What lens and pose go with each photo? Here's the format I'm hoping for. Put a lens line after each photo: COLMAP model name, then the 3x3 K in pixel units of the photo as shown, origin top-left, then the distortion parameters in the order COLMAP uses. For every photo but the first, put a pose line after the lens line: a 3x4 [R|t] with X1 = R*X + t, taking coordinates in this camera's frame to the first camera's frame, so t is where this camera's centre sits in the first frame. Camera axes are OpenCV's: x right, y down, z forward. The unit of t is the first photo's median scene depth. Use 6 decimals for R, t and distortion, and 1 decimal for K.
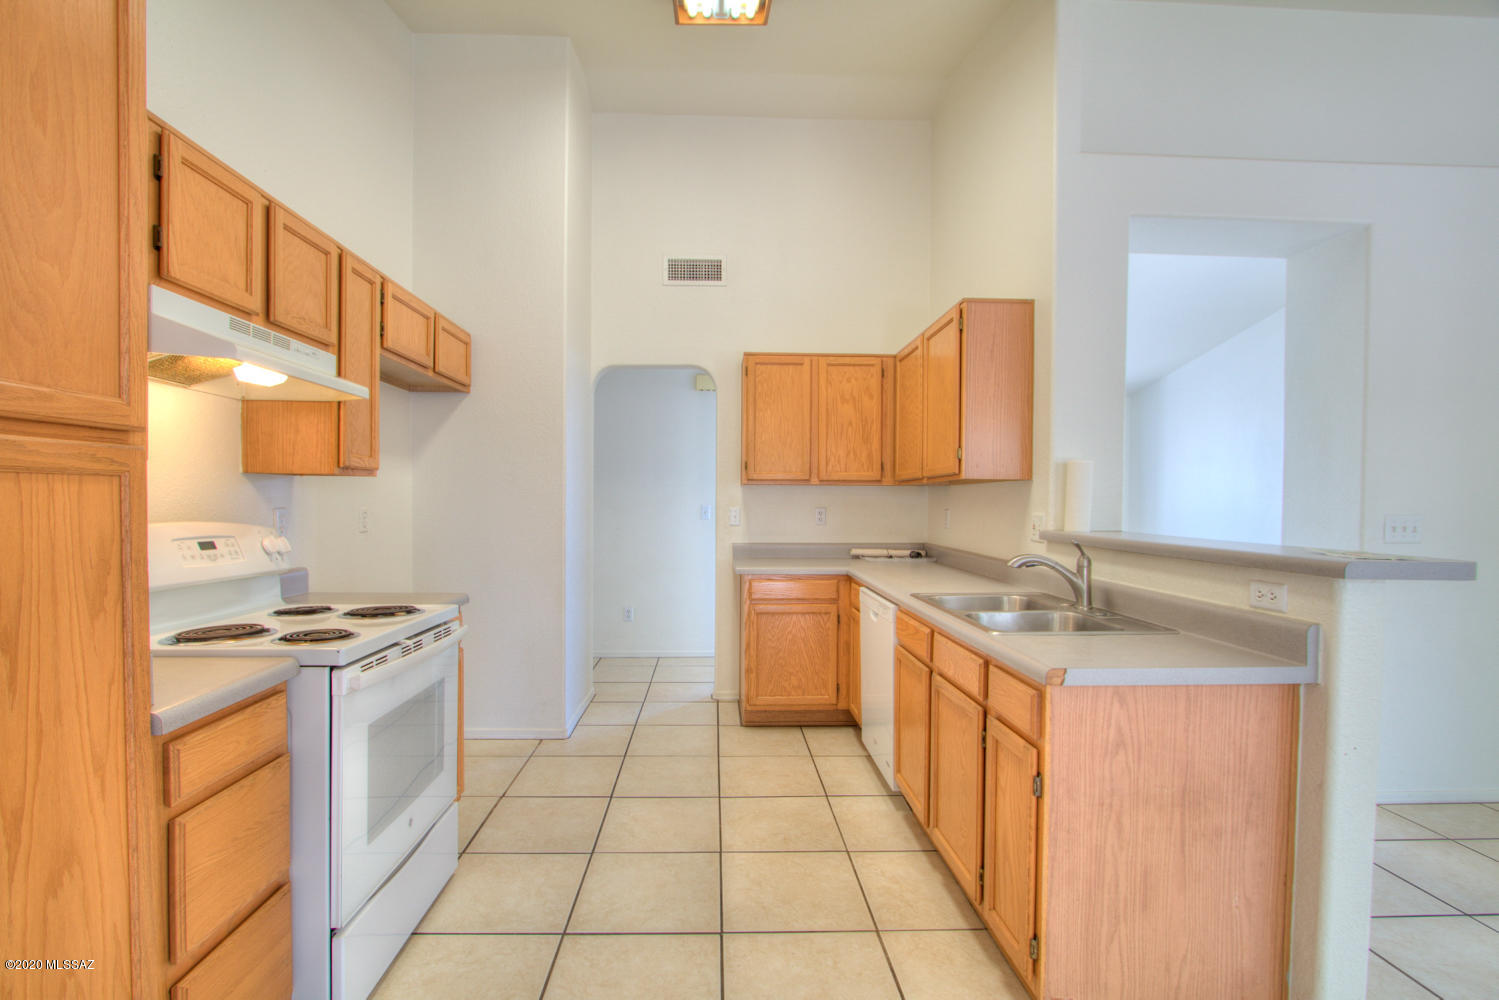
lens RADIAL K [[687.6, 0, 738.8], [0, 687.6, 505.6], [0, 0, 1]] dist [-0.018986, 0.003068]
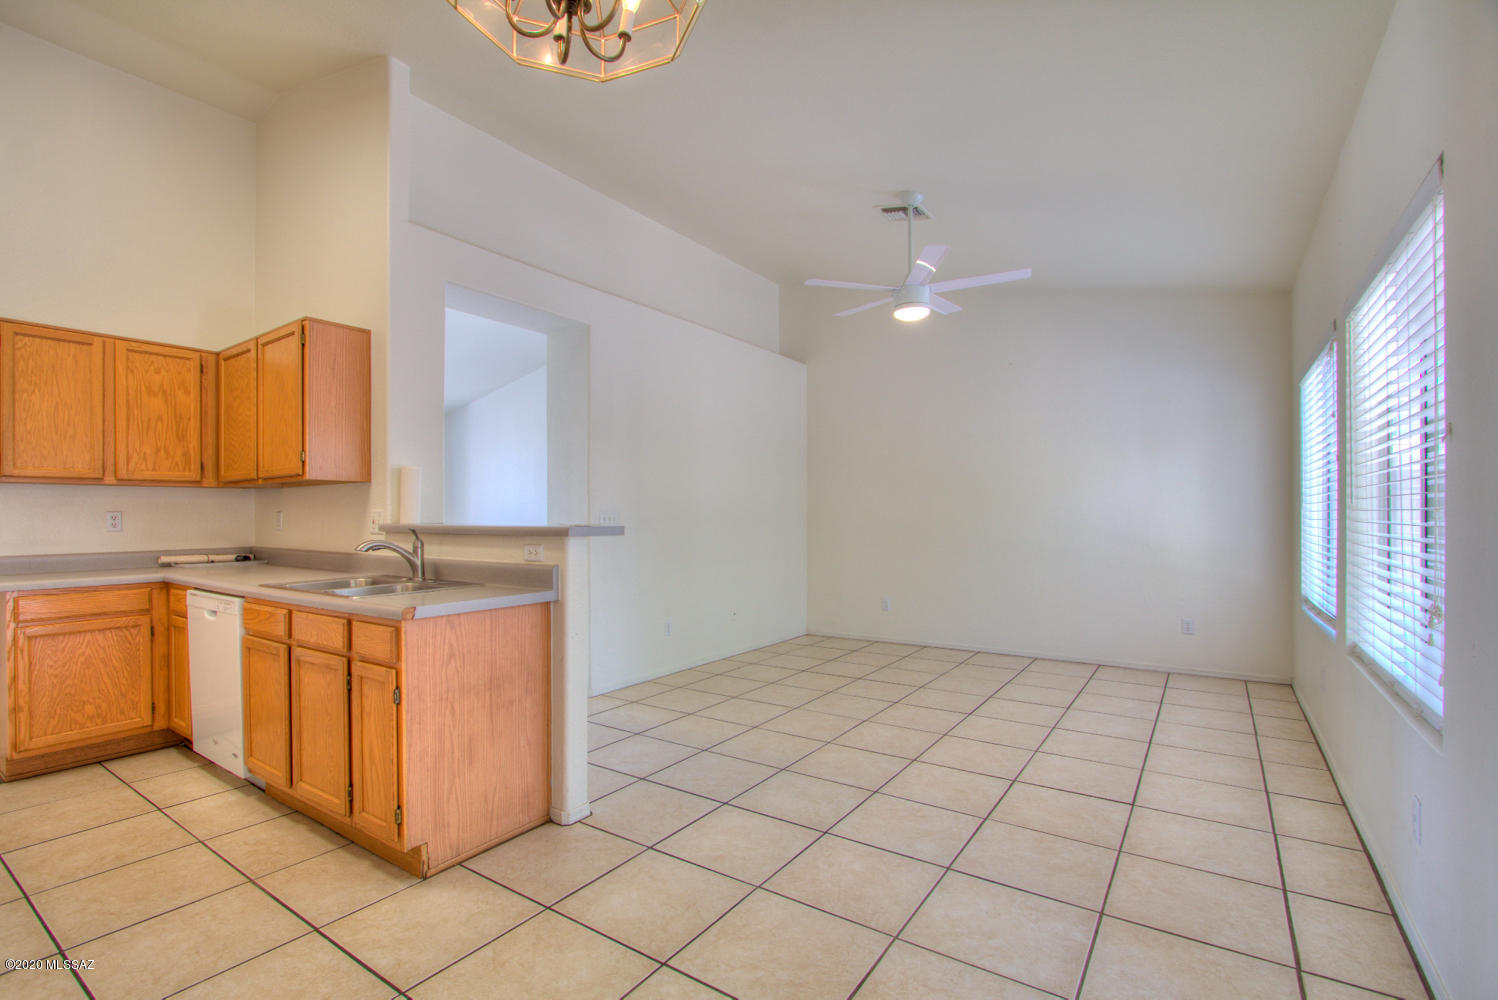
lens RADIAL K [[687.1, 0, 736.0], [0, 687.1, 525.0], [0, 0, 1]] dist [-0.018986, 0.003068]
pose [[0.600692, -0.023199, 0.799144, -0.146504], [0.015670, 0.999729, 0.017243, 0.028068], [-0.799327, 0.002164, 0.600893, -0.226067]]
